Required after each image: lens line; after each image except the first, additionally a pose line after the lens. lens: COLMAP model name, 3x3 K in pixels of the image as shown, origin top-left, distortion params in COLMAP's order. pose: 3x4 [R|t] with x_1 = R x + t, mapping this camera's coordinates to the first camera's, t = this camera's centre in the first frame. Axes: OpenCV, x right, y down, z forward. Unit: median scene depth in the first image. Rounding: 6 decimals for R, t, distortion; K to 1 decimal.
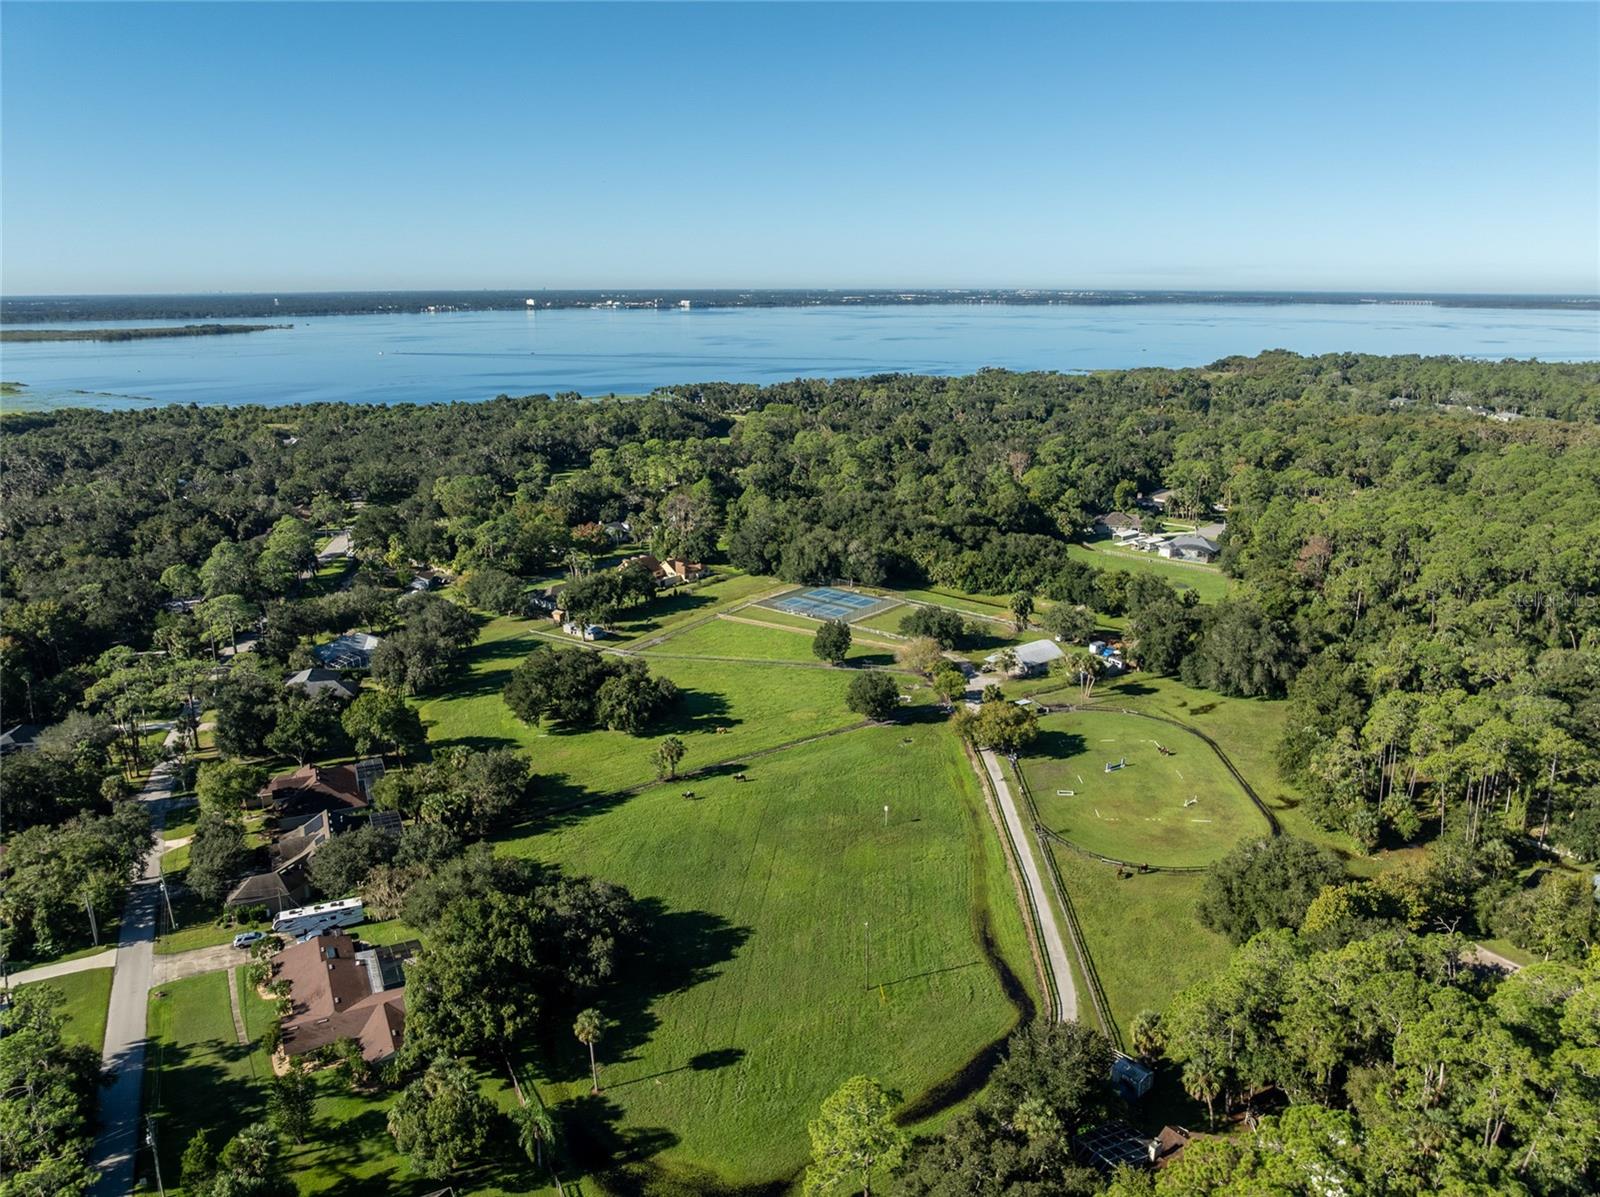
lens RADIAL K [[1130.8, 0, 798.0], [0, 1130.8, 593.5], [0, 0, 1]] dist [-0.045078, 0.002300]
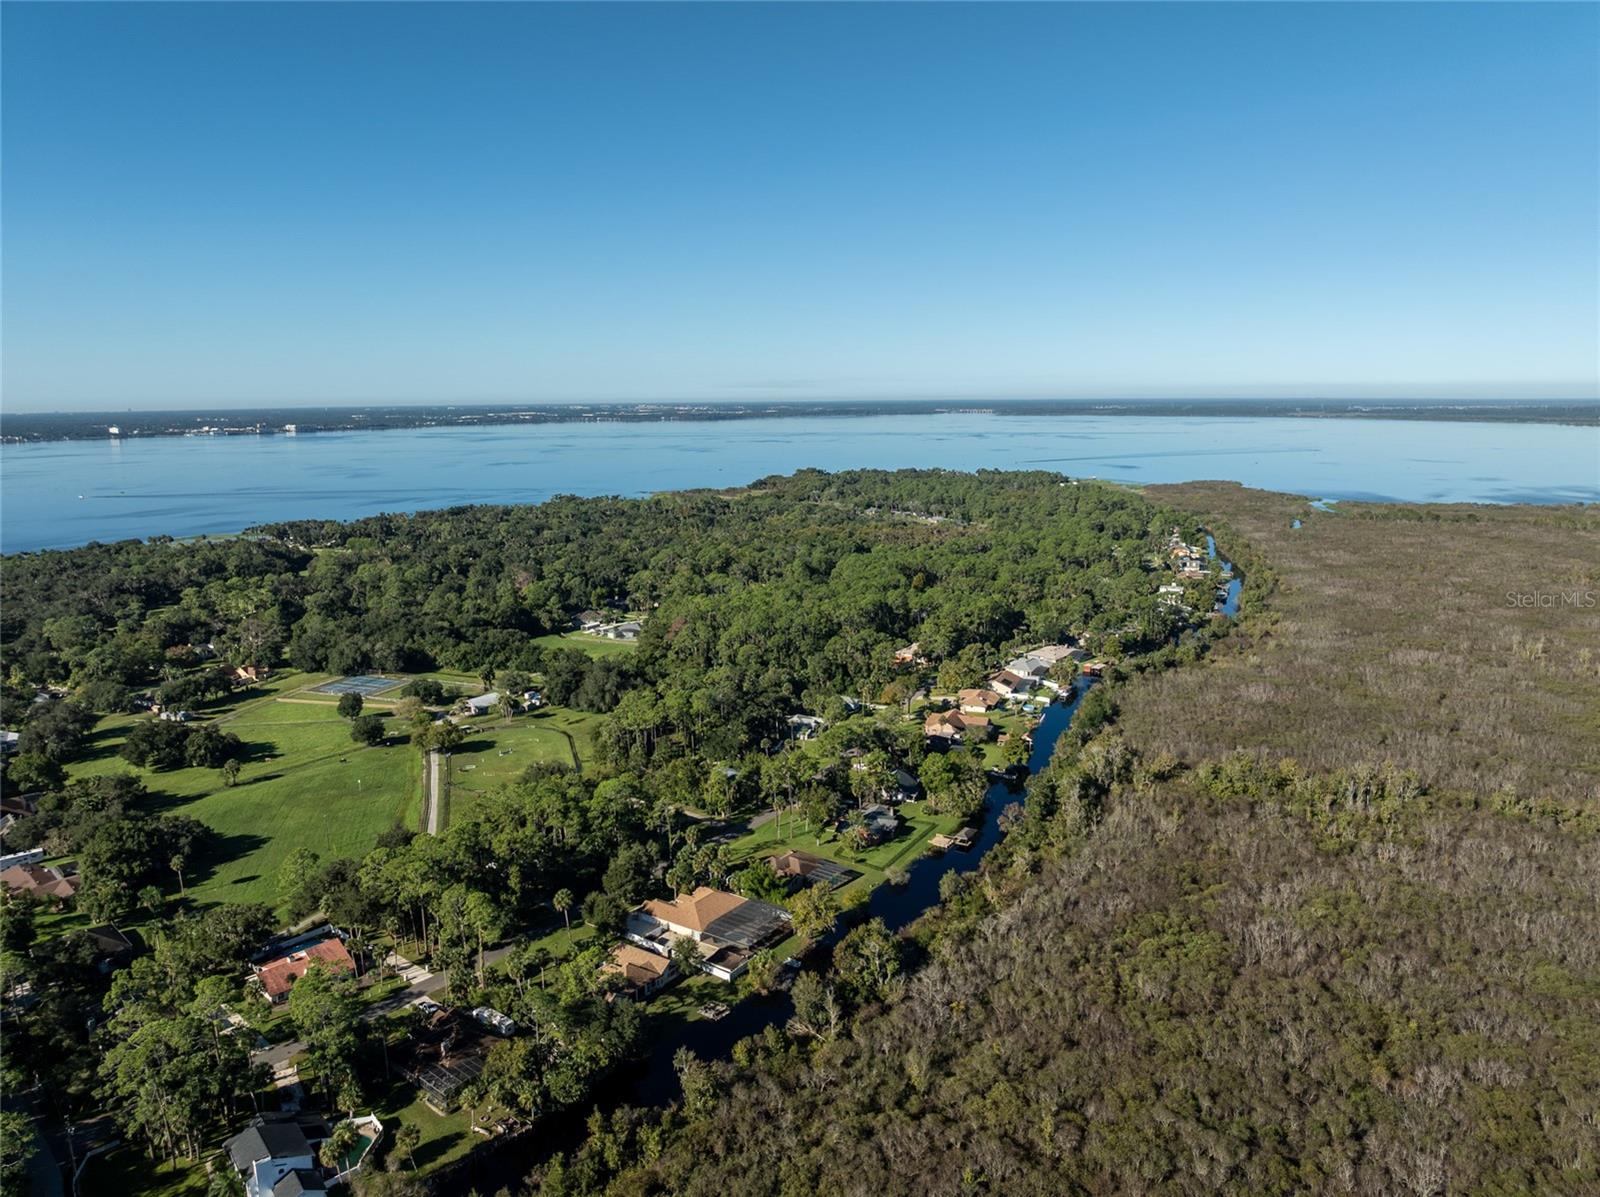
lens RADIAL K [[1130.8, 0, 792.9], [0, 1130.8, 603.4], [0, 0, 1]] dist [-0.045078, 0.002300]
pose [[0.949964, -0.064999, 0.305522, 0.109892], [0.091632, 0.993066, -0.073639, 0.055031], [-0.298617, 0.097950, 0.949333, -0.497846]]
